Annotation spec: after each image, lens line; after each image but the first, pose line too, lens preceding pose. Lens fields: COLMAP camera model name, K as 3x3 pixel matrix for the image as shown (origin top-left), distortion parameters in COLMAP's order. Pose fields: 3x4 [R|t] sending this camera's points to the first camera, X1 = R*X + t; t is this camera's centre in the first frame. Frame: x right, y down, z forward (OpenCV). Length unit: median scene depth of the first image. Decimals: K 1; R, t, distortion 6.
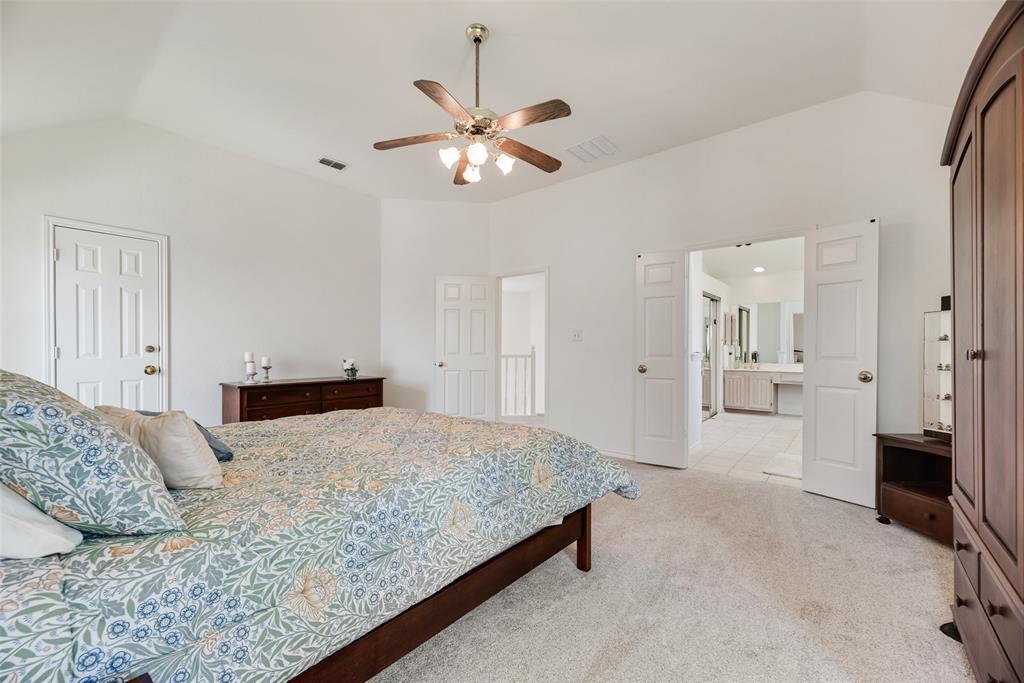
lens RADIAL K [[412.5, 0, 512.2], [0, 412.5, 346.9], [0, 0, 1]] dist [-0.001239, -0.000930]
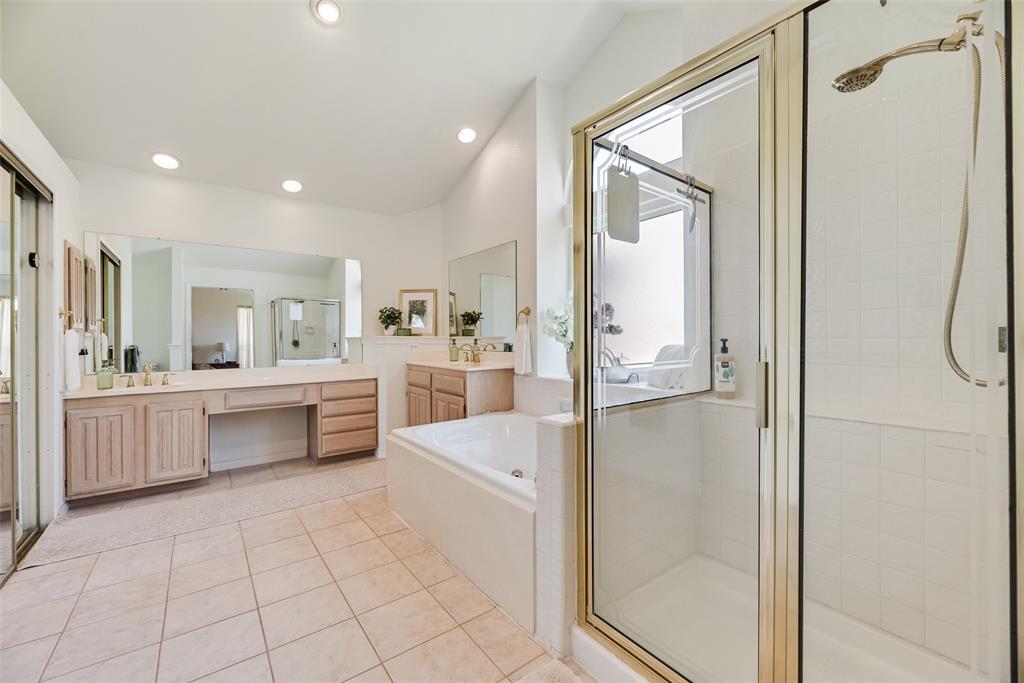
lens RADIAL K [[412.5, 0, 514.9], [0, 412.5, 339.0], [0, 0, 1]] dist [-0.001239, -0.000930]
pose [[0.232467, -0.003058, 0.972599, 0.250132], [0.007081, 0.999974, 0.001451, 0.006053], [-0.972578, 0.006550, 0.232483, 0.524069]]
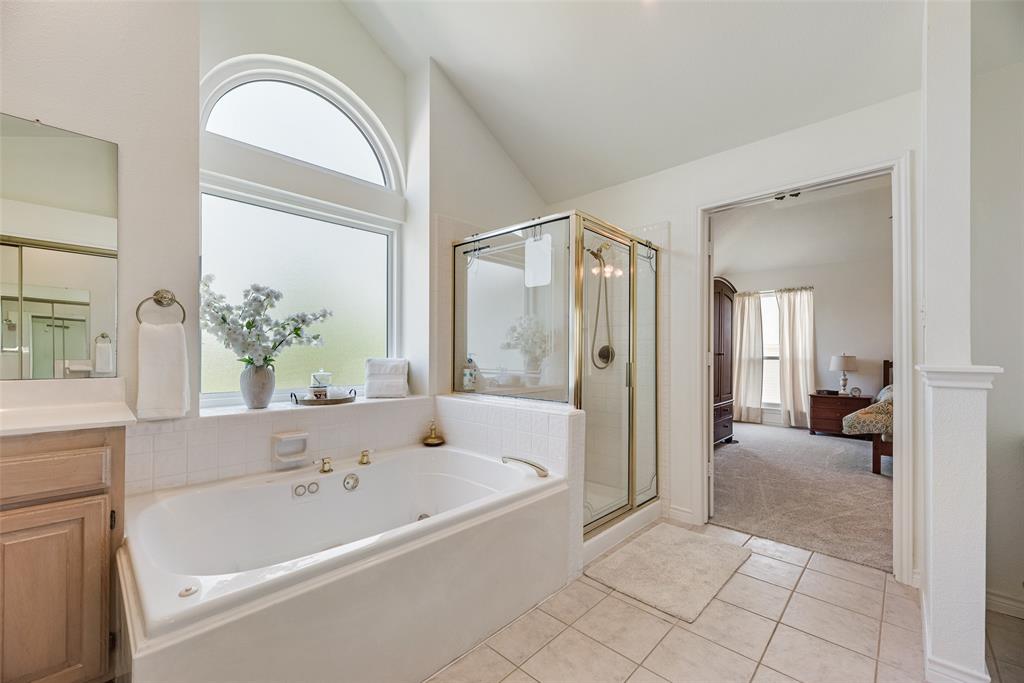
lens RADIAL K [[412.5, 0, 512.8], [0, 412.5, 350.3], [0, 0, 1]] dist [-0.001239, -0.000930]
pose [[-0.996951, -0.007739, 0.077647, 0.468550], [-0.008159, 0.999954, -0.005095, 0.005772], [-0.077604, -0.005713, -0.996968, 0.834227]]
